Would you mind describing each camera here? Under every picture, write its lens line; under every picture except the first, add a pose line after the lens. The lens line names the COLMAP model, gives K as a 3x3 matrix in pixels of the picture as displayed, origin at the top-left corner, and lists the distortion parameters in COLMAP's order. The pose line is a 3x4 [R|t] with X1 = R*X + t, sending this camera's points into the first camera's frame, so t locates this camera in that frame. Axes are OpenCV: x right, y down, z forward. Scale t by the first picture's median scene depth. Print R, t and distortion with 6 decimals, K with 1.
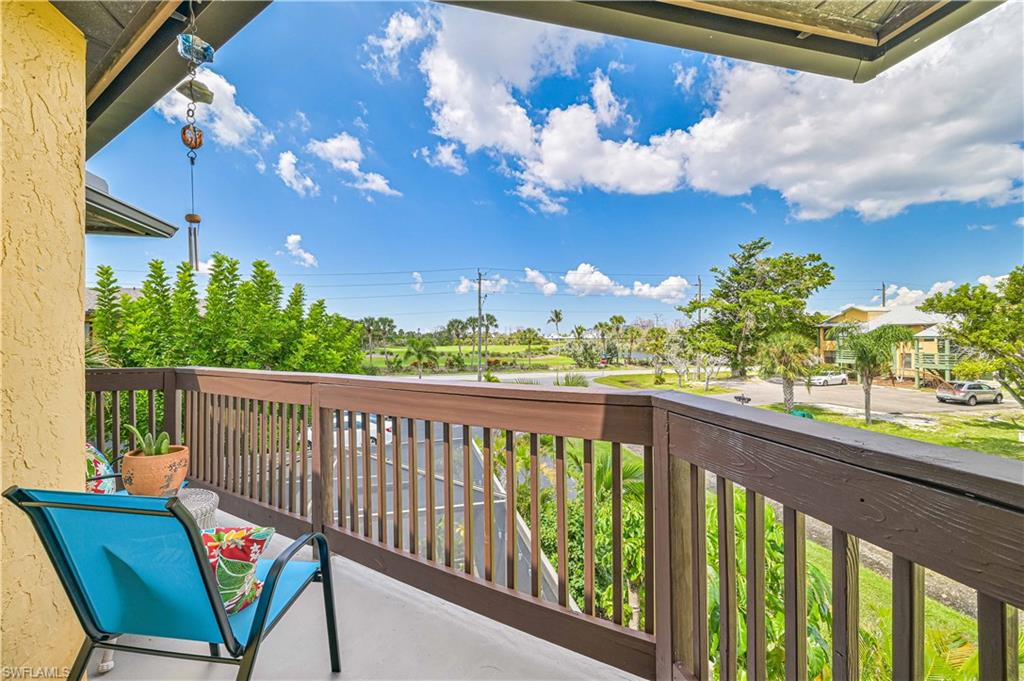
lens RADIAL K [[404.4, 0, 509.2], [0, 404.4, 335.7], [0, 0, 1]] dist [0.000729, -0.000804]
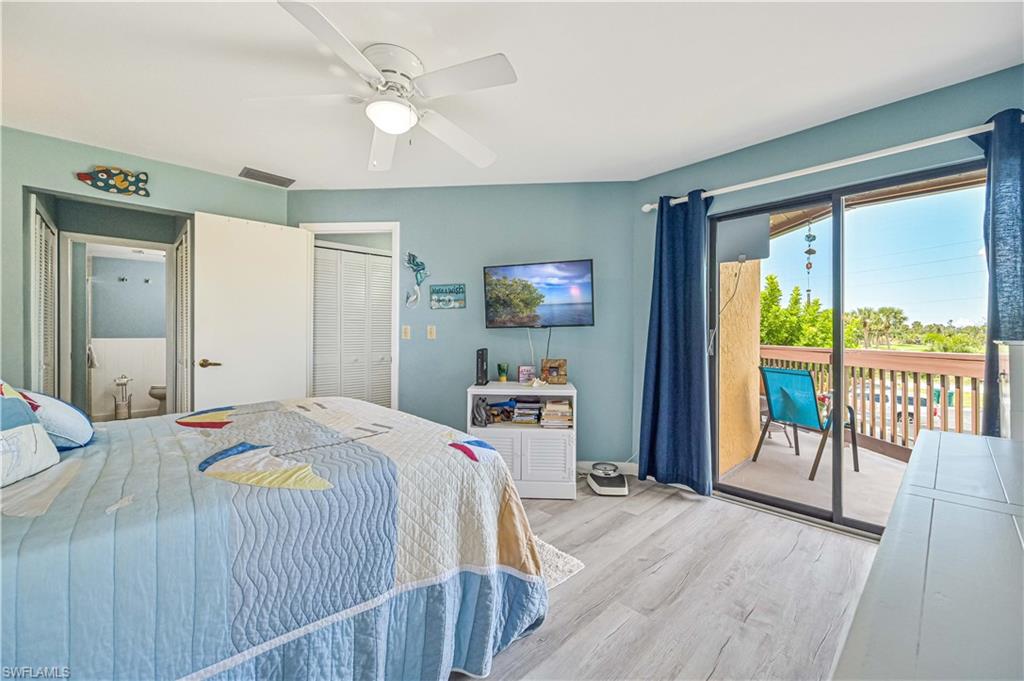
lens RADIAL K [[404.4, 0, 513.2], [0, 404.4, 333.4], [0, 0, 1]] dist [0.000729, -0.000804]
pose [[0.500077, 0.005977, -0.865960, 0.039510], [0.000561, 0.999974, 0.007226, 0.001414], [0.865981, -0.004099, 0.500061, -0.125027]]
